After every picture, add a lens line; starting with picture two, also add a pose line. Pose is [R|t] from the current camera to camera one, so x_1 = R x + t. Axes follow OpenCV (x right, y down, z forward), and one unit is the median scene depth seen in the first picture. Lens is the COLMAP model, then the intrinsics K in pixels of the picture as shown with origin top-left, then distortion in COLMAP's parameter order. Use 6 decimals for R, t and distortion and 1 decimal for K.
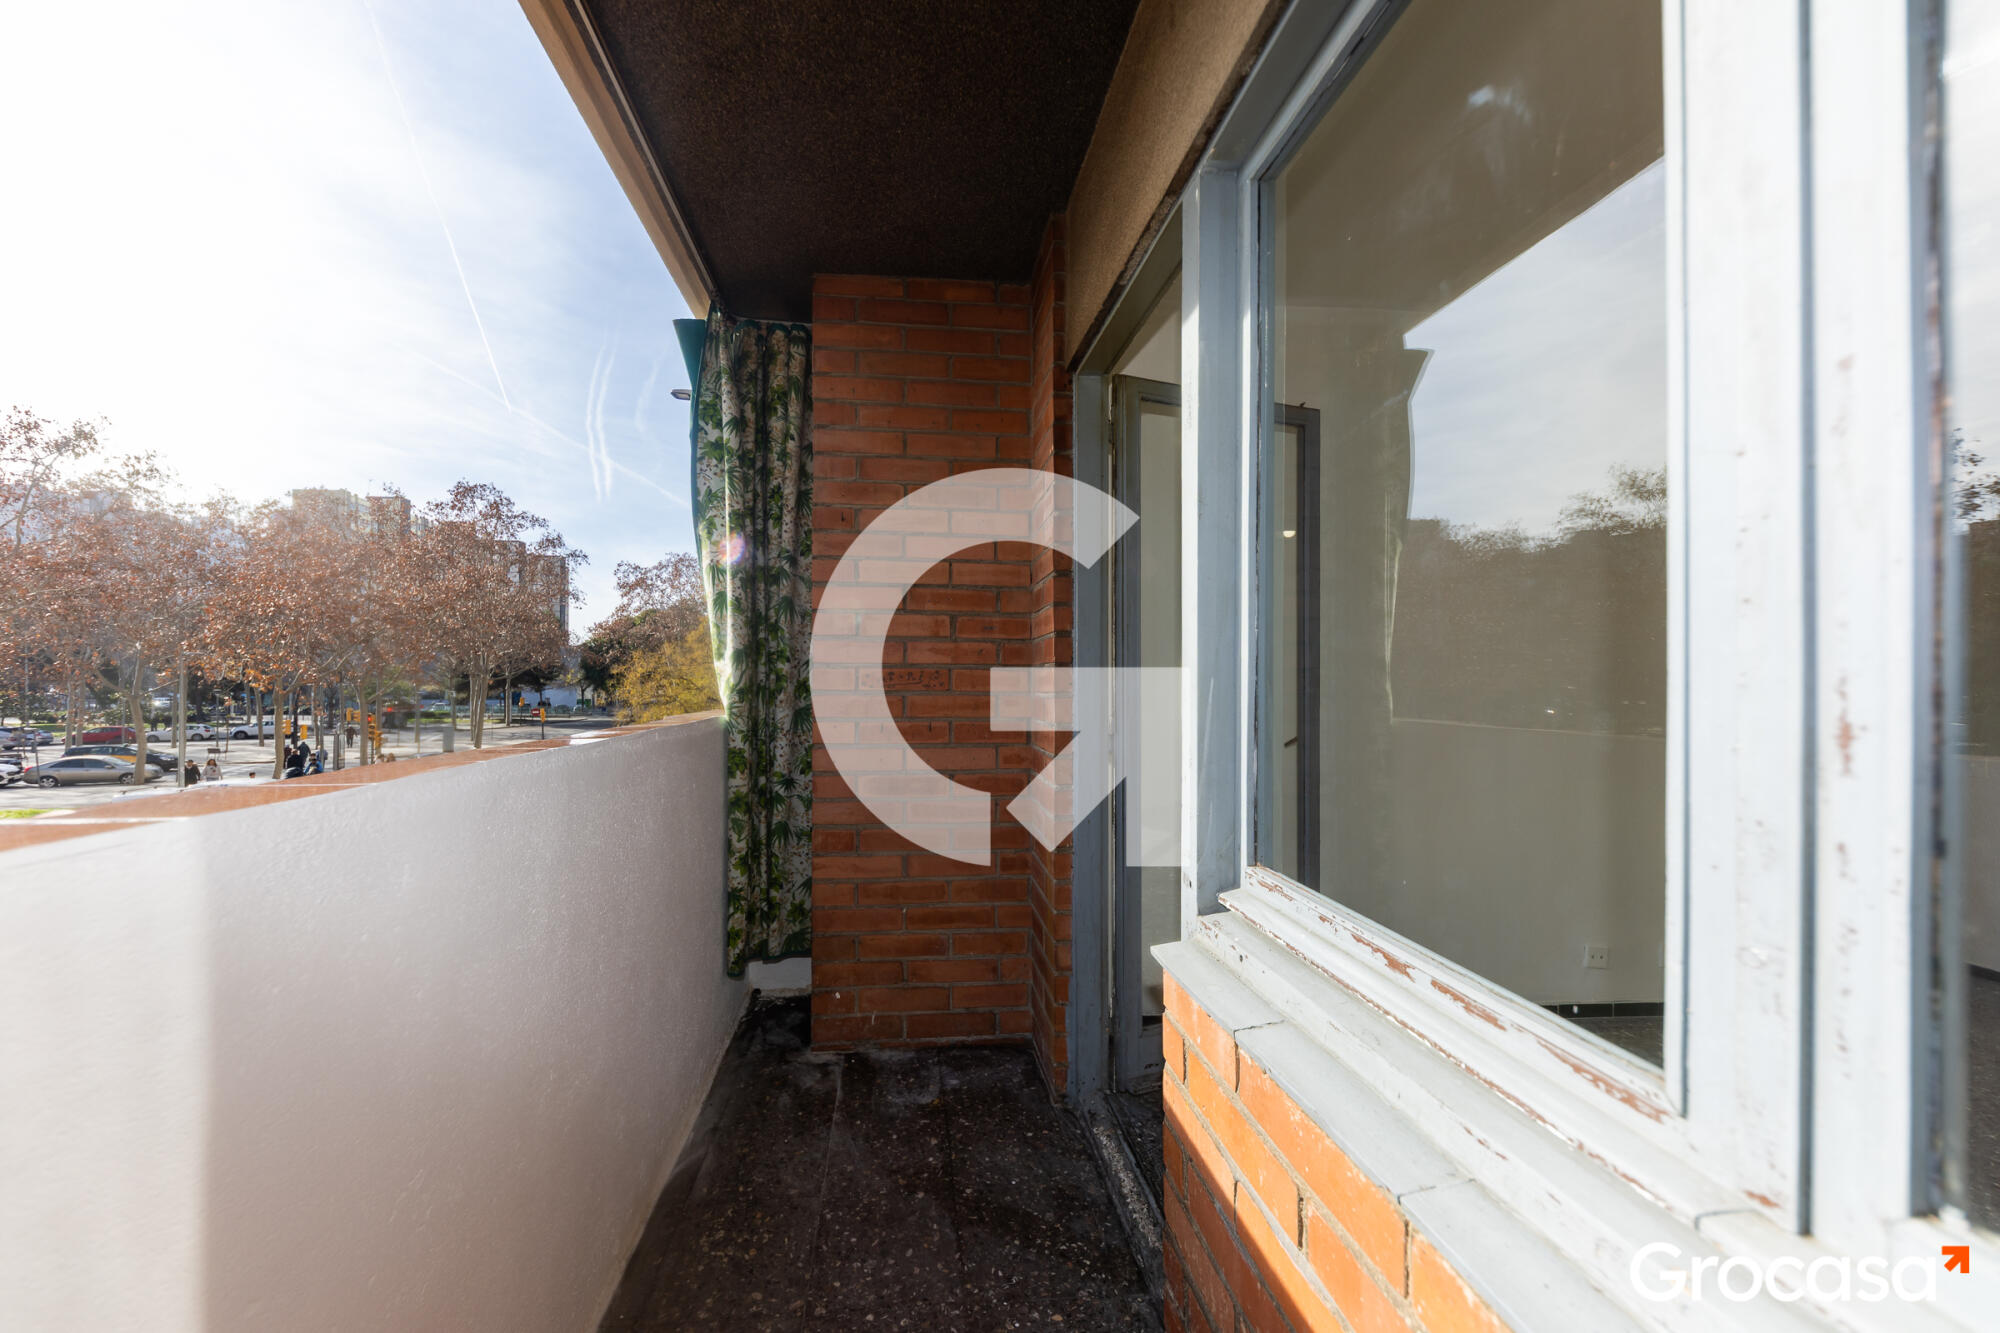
lens RADIAL K [[708.7, 0, 957.7], [0, 708.7, 679.9], [0, 0, 1]] dist [0.014771, -0.009267]
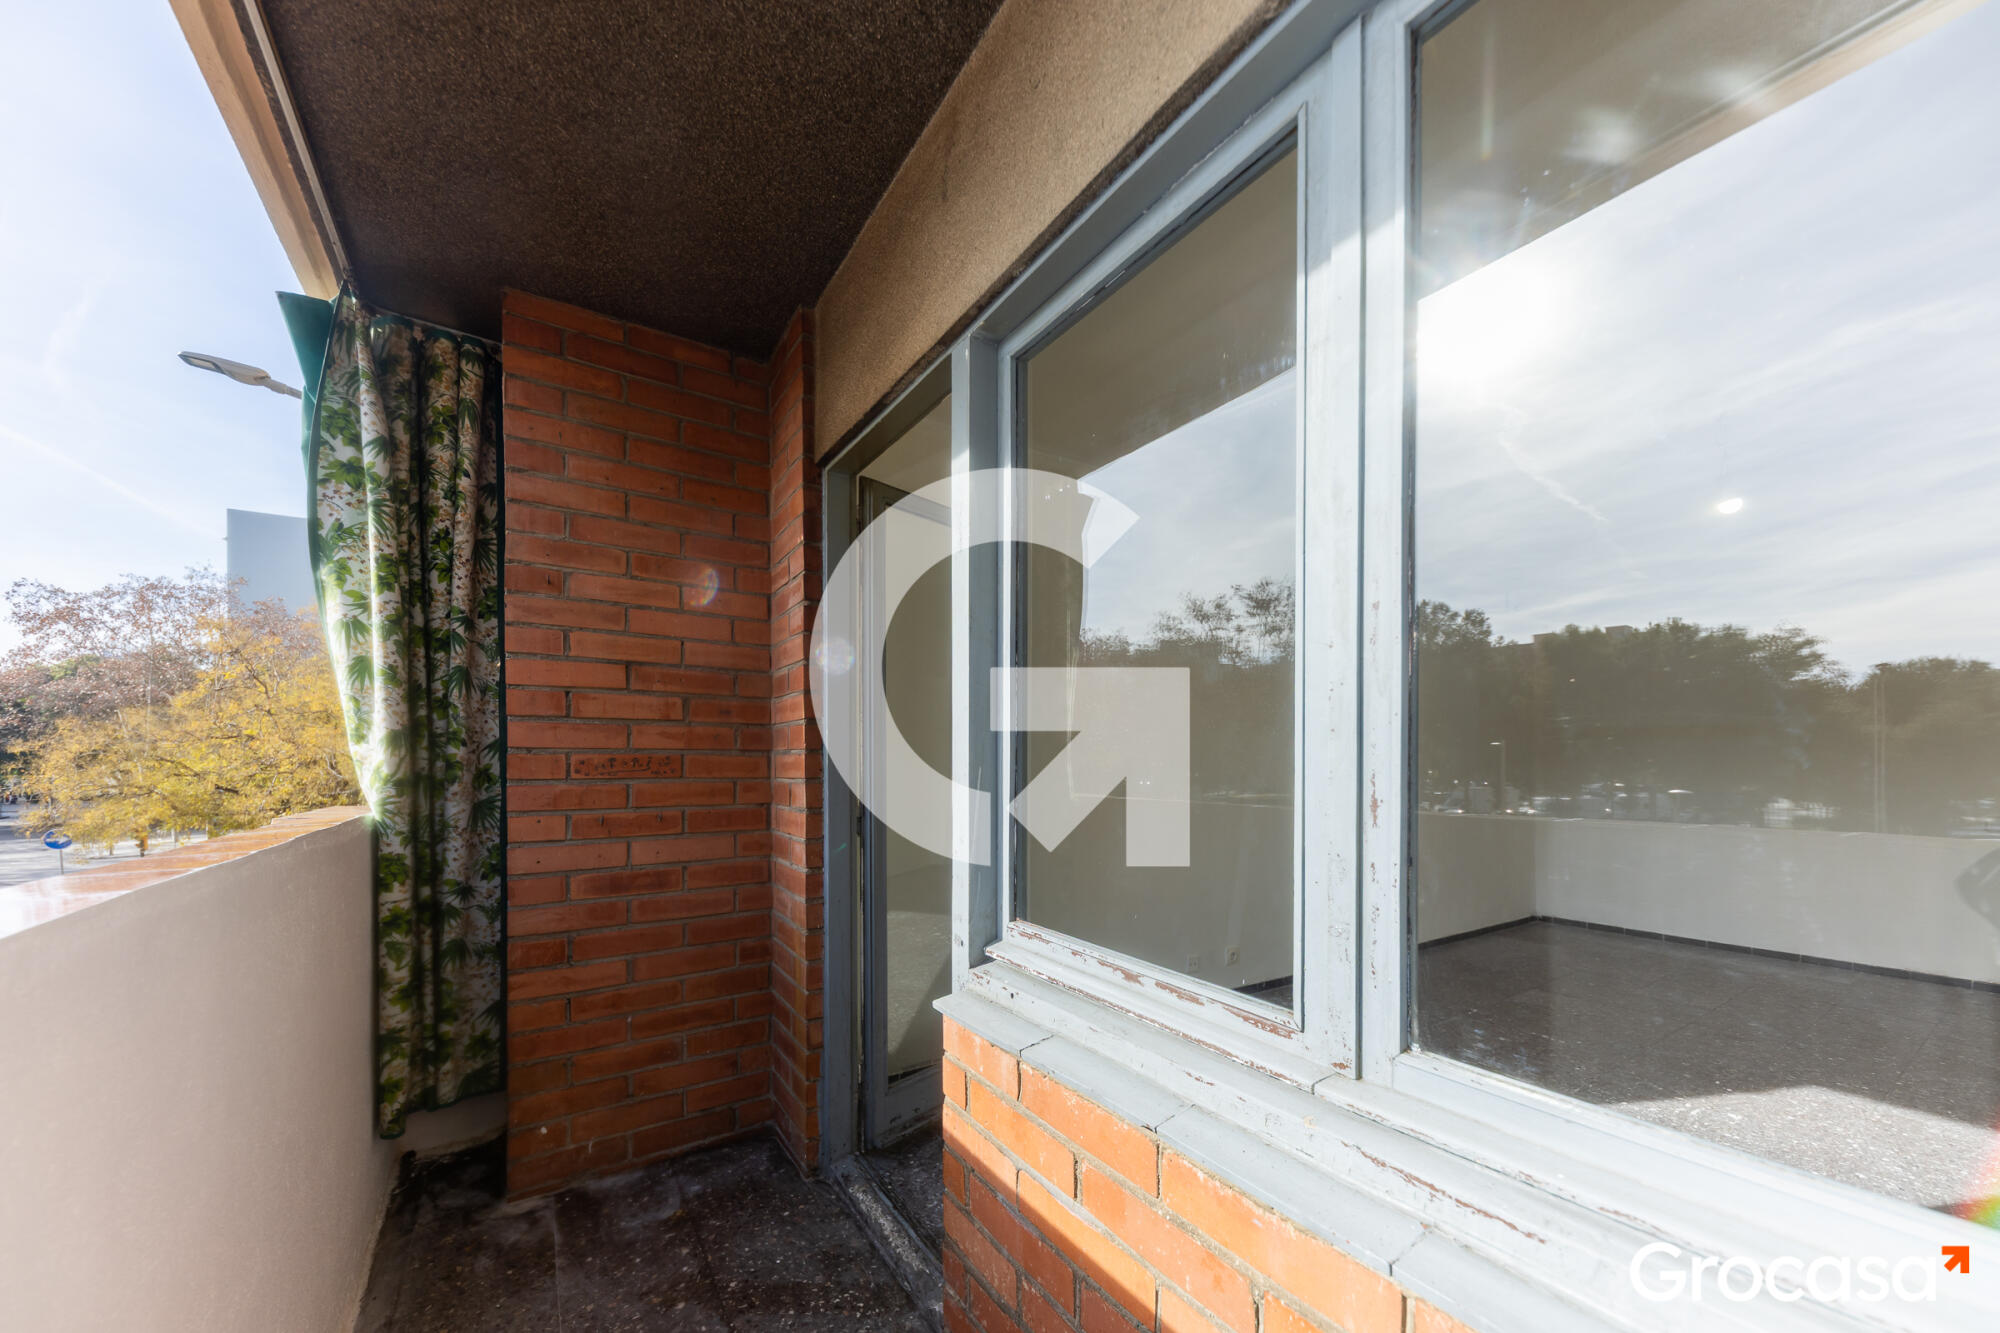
lens RADIAL K [[724.4, 0, 997.1], [0, 724.4, 767.1], [0, 0, 1]] dist [0.000280, -0.000328]
pose [[0.879873, -0.009882, 0.475107, -0.101122], [0.004147, 0.999905, 0.013117, -0.009694], [-0.475191, -0.009571, 0.879830, -0.039797]]
